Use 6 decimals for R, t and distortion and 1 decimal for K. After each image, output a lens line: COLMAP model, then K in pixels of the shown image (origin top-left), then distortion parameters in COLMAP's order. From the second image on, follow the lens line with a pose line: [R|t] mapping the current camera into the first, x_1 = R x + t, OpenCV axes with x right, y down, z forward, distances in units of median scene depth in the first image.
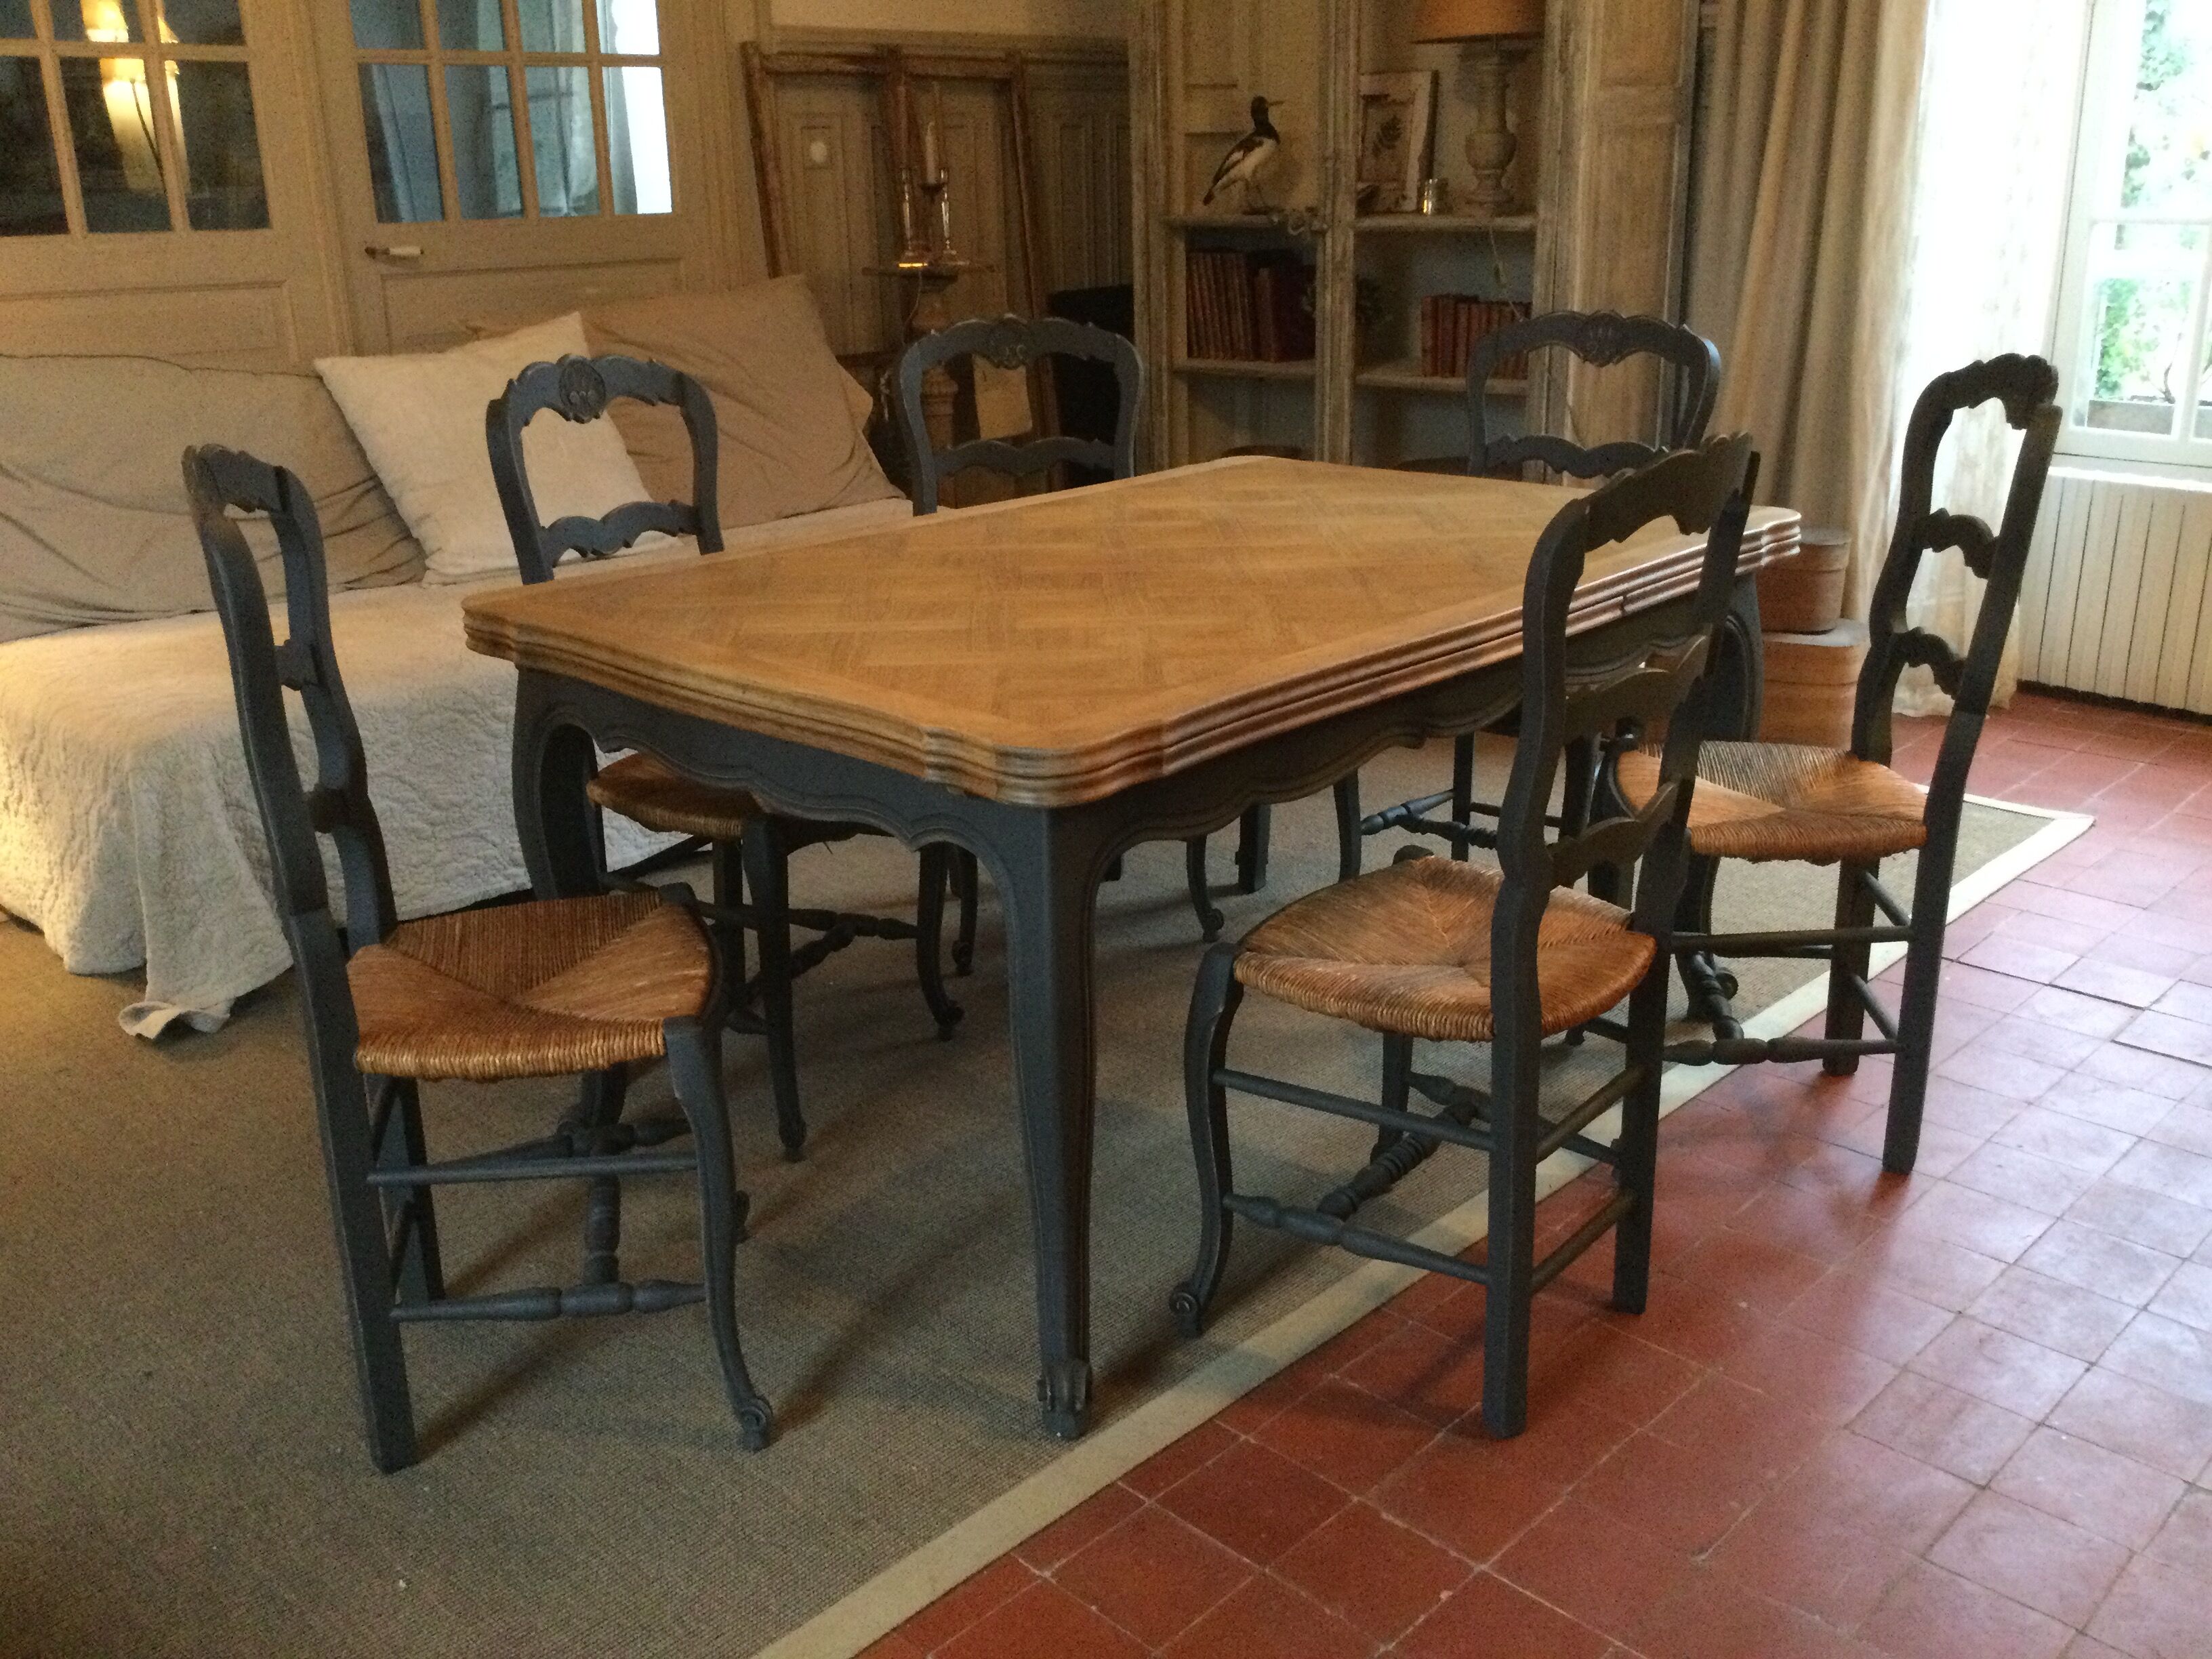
lens RADIAL K [[1996.7, 0, 1118.9], [0, 1996.7, 831.1], [0, 0, 1]] dist [0.079442, -0.129915]
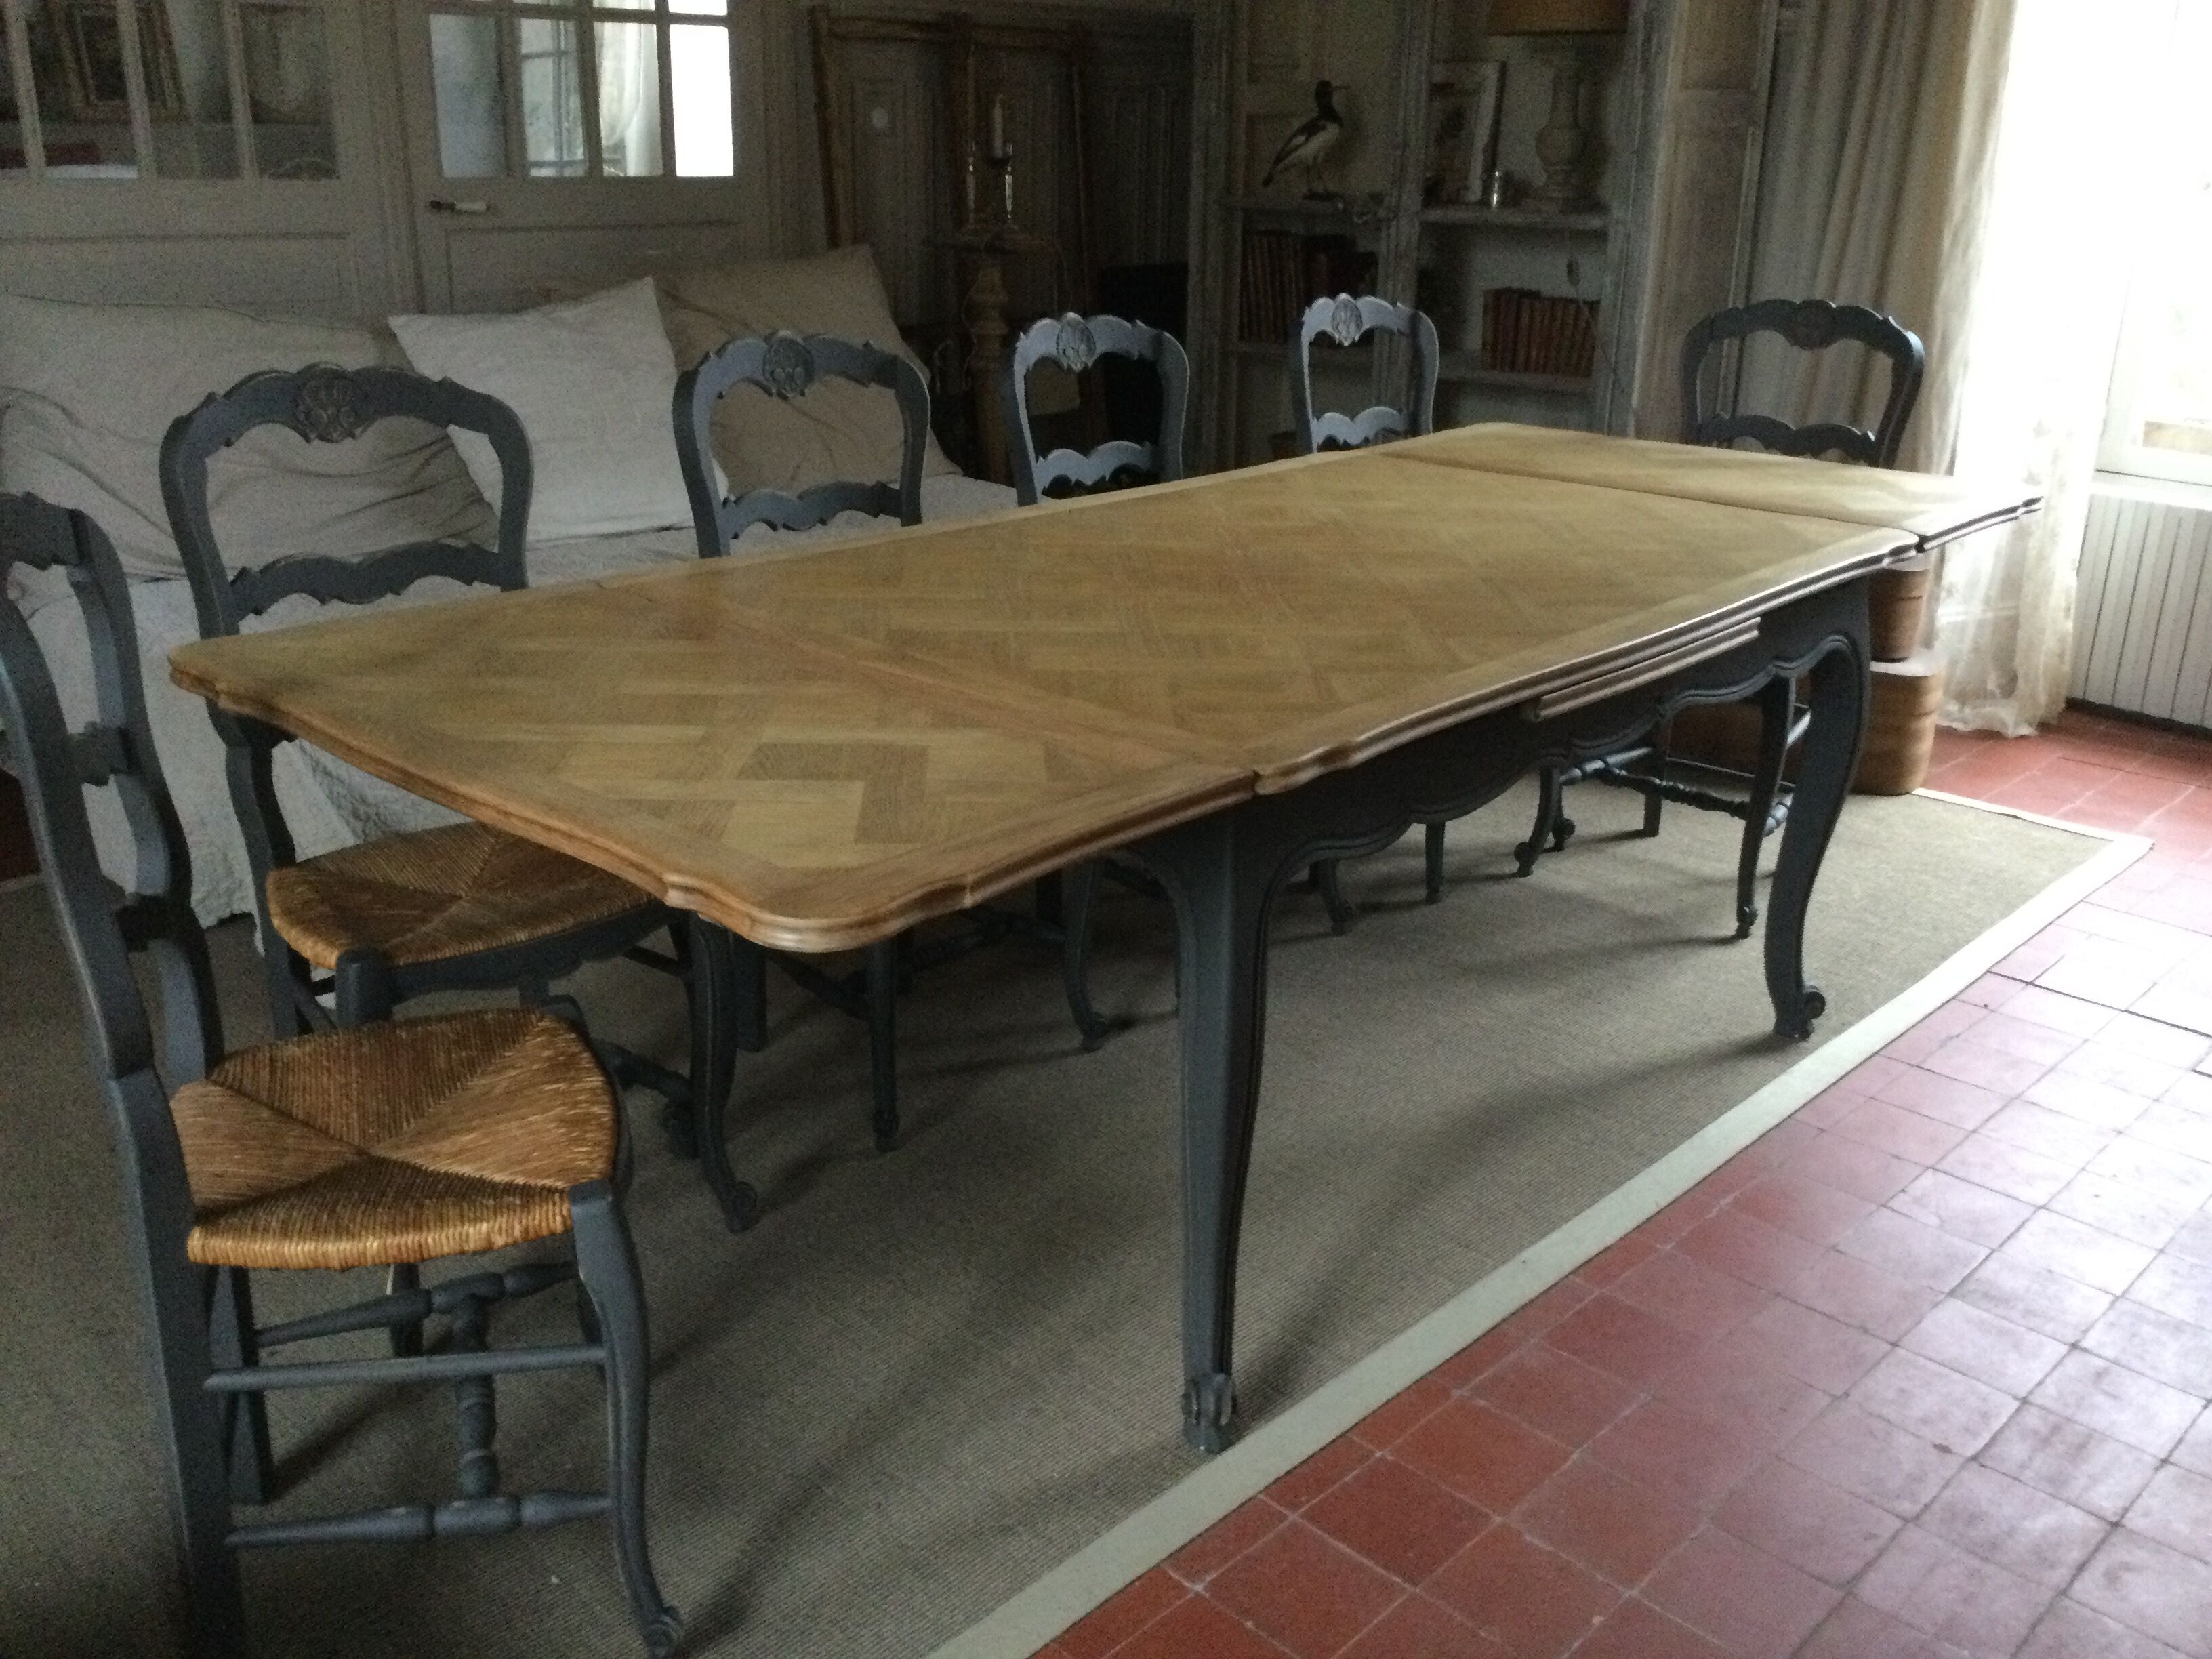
lens RADIAL K [[1996.7, 0, 1111.3], [0, 1996.7, 828.7], [0, 0, 1]] dist [0.079442, -0.129915]
pose [[0.999267, 0.034278, 0.017053, -0.046730], [-0.034551, 0.999275, 0.016004, -0.009669], [-0.016492, -0.016582, 0.999726, 0.002594]]
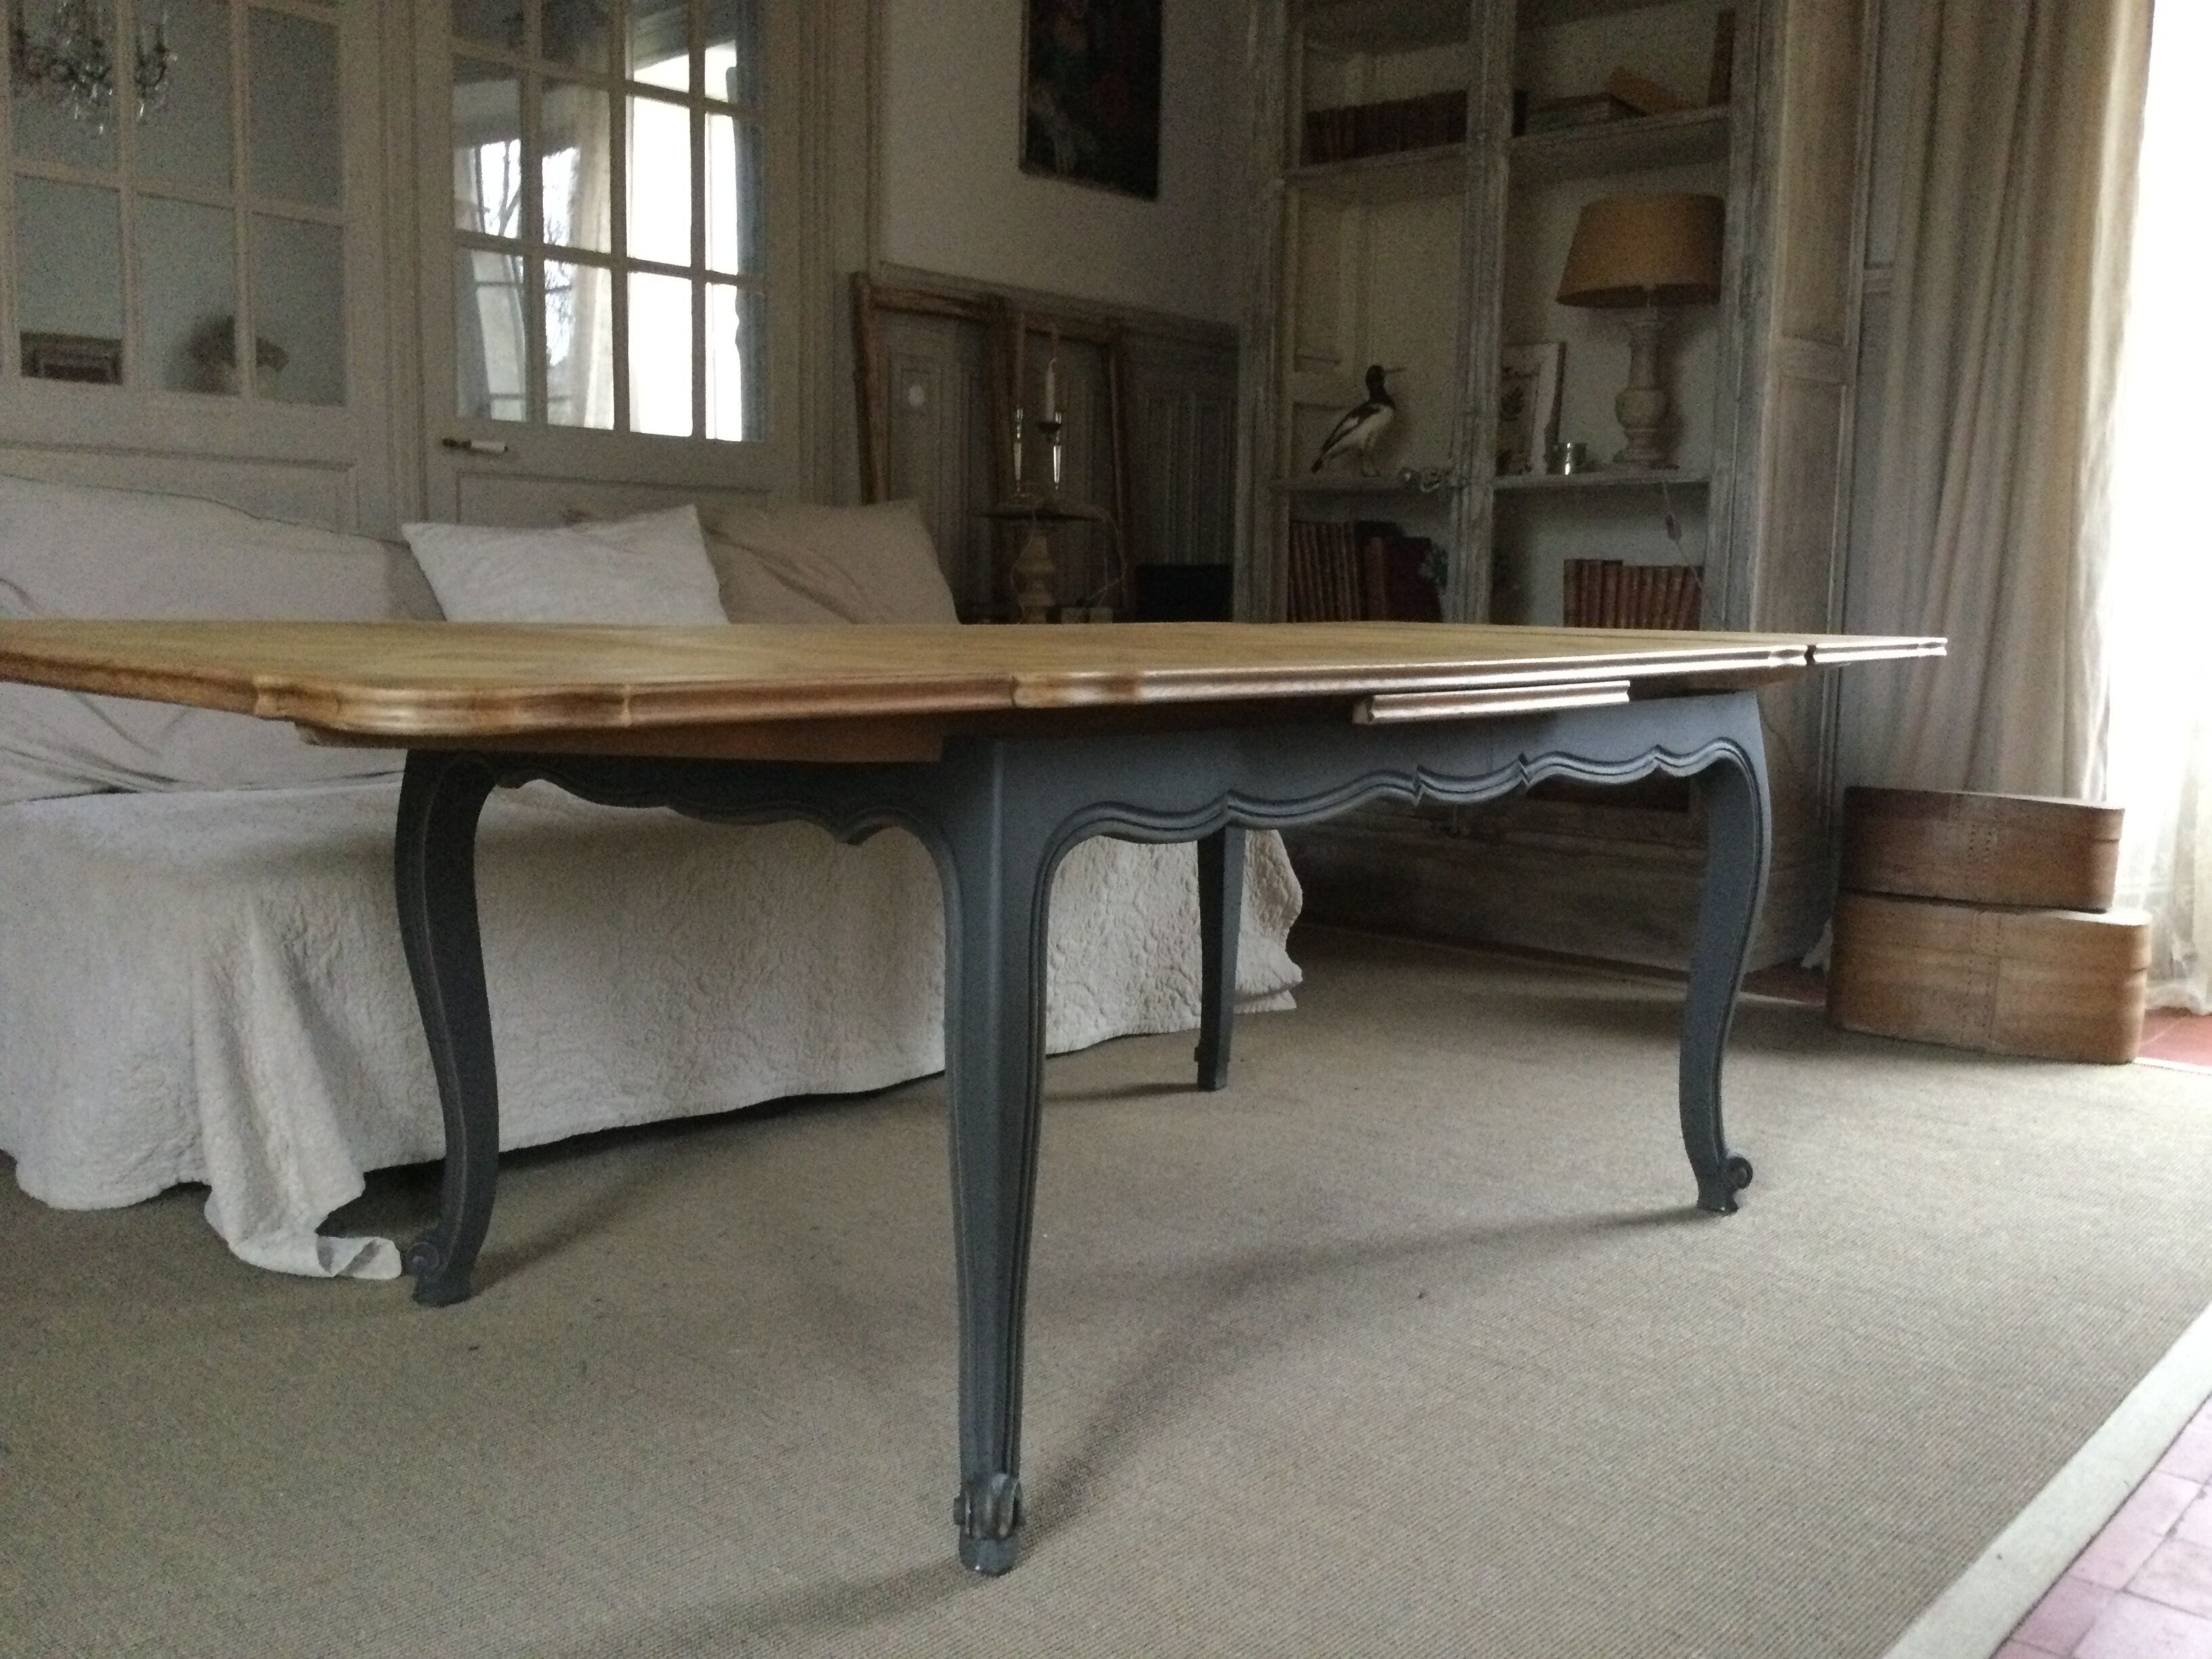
lens RADIAL K [[1996.7, 0, 1108.5], [0, 1996.7, 841.5], [0, 0, 1]] dist [0.079442, -0.129915]
pose [[0.997953, 0.032646, 0.054994, -0.120755], [-0.021120, 0.979885, -0.198443, 0.058899], [-0.060367, 0.196875, 0.978568, 0.137695]]
